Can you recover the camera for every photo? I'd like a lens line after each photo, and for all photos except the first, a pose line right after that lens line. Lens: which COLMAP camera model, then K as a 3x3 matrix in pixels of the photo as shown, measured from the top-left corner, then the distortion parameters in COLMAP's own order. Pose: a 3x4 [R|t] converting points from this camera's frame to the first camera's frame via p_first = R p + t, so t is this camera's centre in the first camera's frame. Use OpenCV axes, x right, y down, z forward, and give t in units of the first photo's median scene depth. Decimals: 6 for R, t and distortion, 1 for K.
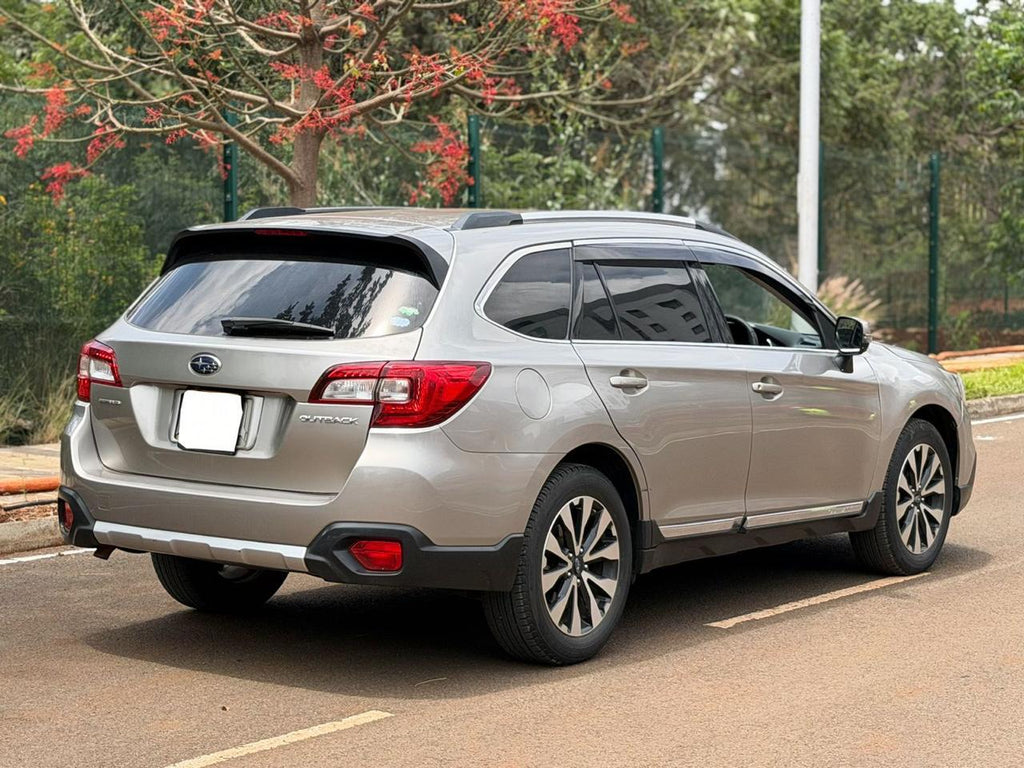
lens RADIAL K [[2266.8, 0, 512.0], [0, 2266.8, 384.0], [0, 0, 1]] dist [0.102512, 0.691124]
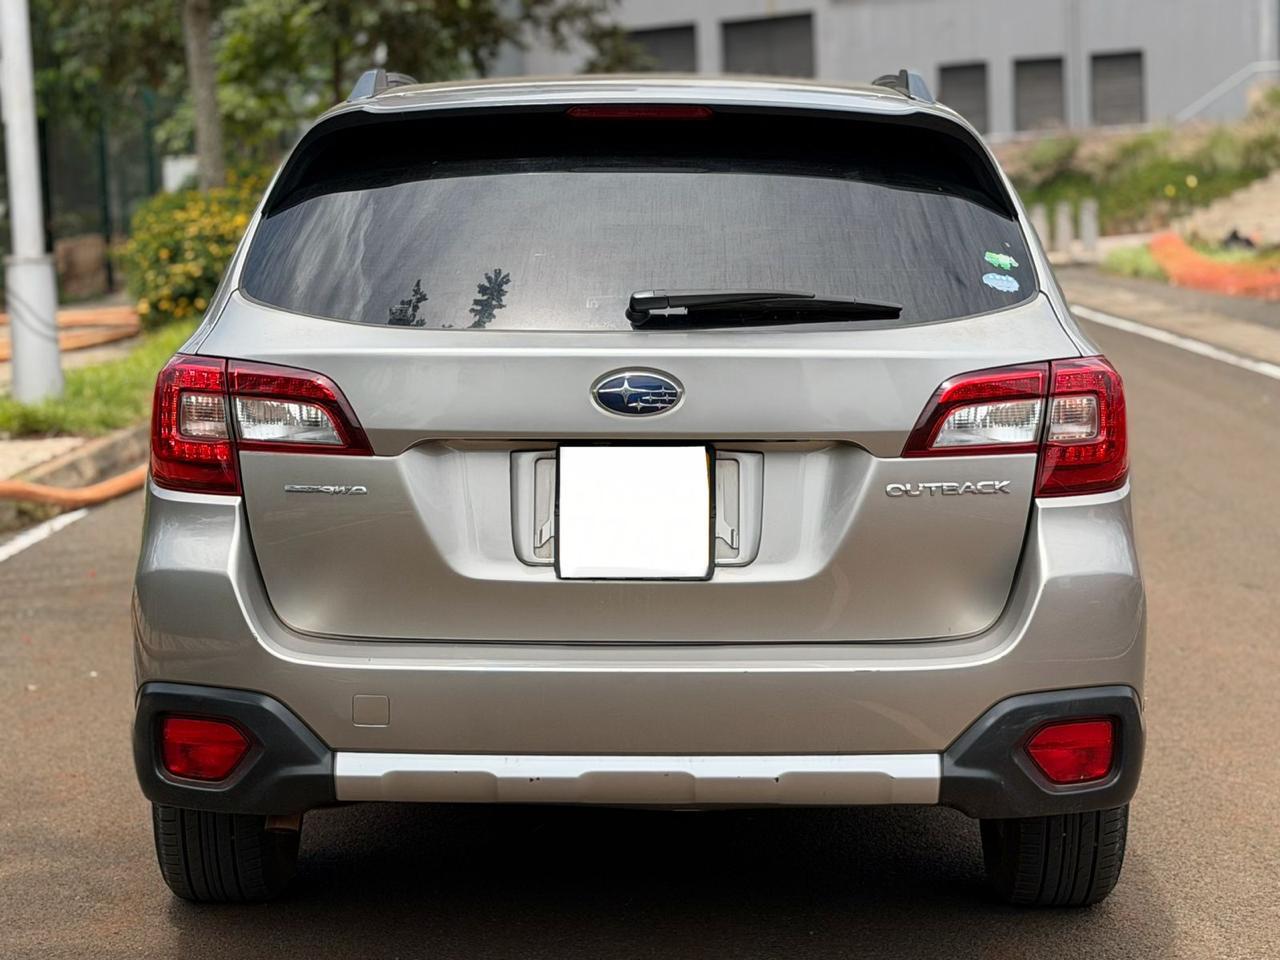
lens RADIAL K [[2833.5, 0, 640.0], [0, 2833.5, 480.0], [0, 0, 1]] dist [0.102512, 0.691124]
pose [[0.824790, -0.081278, 0.559567, -0.465452], [0.055962, 0.996490, 0.062254, -0.027183], [-0.562663, -0.020032, 0.826444, 0.520715]]
